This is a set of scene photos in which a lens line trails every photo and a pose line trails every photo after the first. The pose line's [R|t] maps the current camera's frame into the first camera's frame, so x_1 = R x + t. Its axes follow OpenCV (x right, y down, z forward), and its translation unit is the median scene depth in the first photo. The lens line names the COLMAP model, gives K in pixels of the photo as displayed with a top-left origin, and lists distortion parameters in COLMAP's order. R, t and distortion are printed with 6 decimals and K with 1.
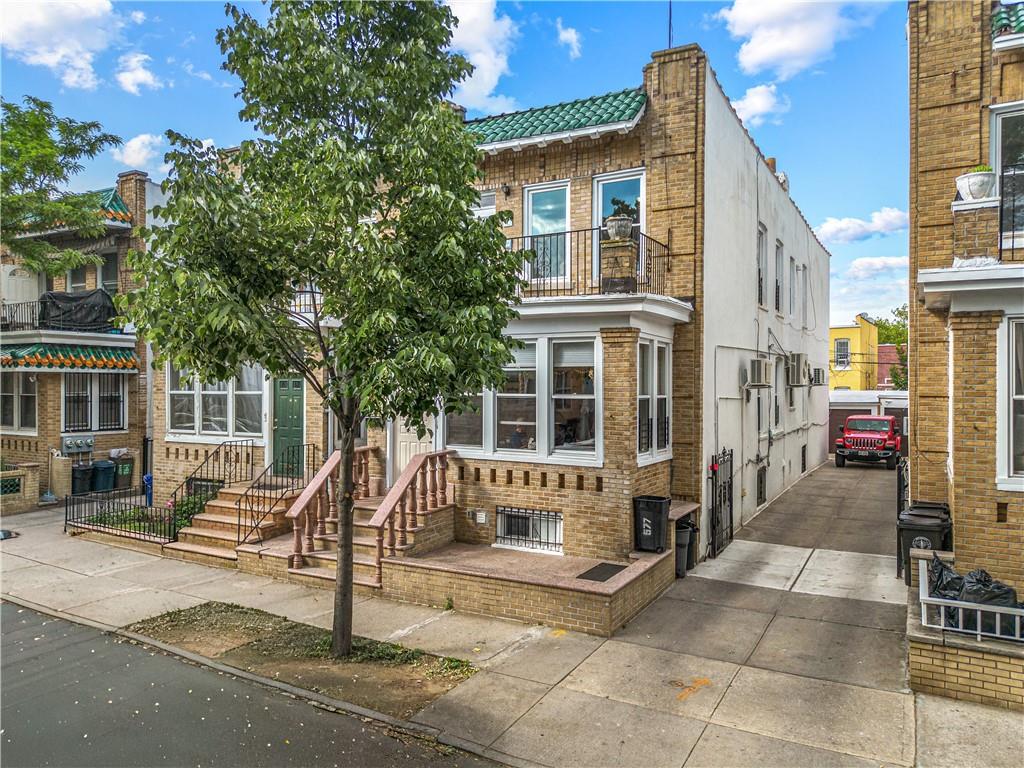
lens RADIAL K [[720.6, 0, 512.0], [0, 720.6, 384.0], [0, 0, 1]] dist [0.074002, -0.077642]
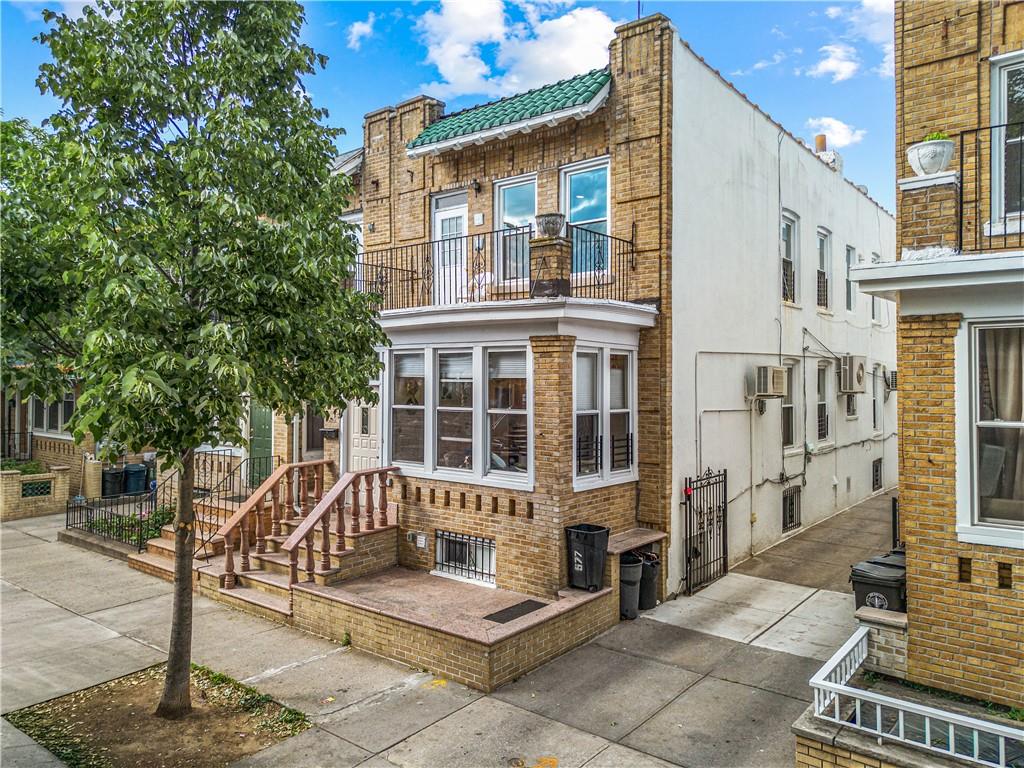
lens RADIAL K [[729.5, 0, 511.5], [0, 729.5, 370.3], [0, 0, 1]] dist [0.070942, -0.072458]
pose [[0.985518, -0.003447, -0.169536, 0.245986], [0.001004, 0.999895, -0.014490, -0.021094], [0.169568, 0.014110, 0.985417, 0.098743]]
